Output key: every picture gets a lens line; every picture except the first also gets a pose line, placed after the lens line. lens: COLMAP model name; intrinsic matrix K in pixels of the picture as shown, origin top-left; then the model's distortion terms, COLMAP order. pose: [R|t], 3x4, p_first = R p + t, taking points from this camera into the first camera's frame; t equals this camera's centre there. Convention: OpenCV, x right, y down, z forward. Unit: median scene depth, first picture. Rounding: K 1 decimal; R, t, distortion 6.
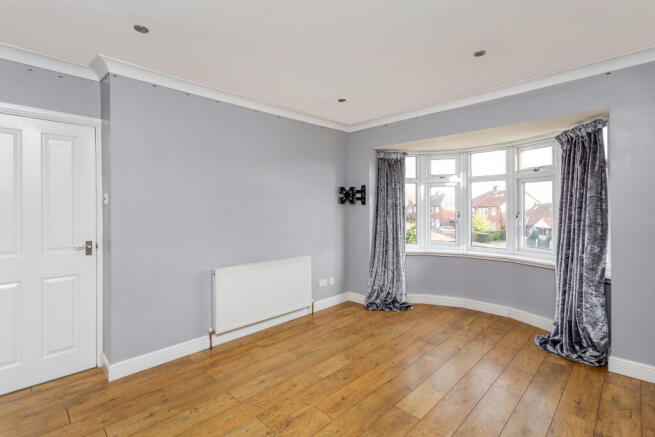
lens RADIAL K [[307.0, 0, 326.4], [0, 307.0, 207.7], [0, 0, 1]] dist [-0.001071, -0.000285]
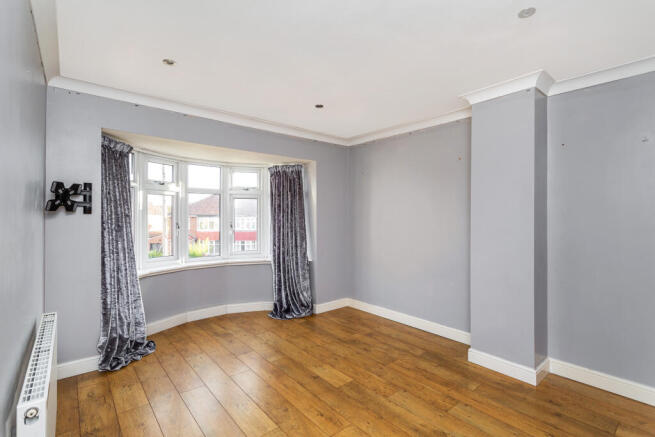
lens RADIAL K [[312.2, 0, 327.5], [0, 312.2, 218.5], [0, 0, 1]] dist [-0.000457, 0.000208]
pose [[0.088402, 0.003393, 0.996079, -0.536691], [-0.000693, 0.999994, -0.003345, 0.001538], [-0.996085, -0.000394, 0.088404, 0.515132]]
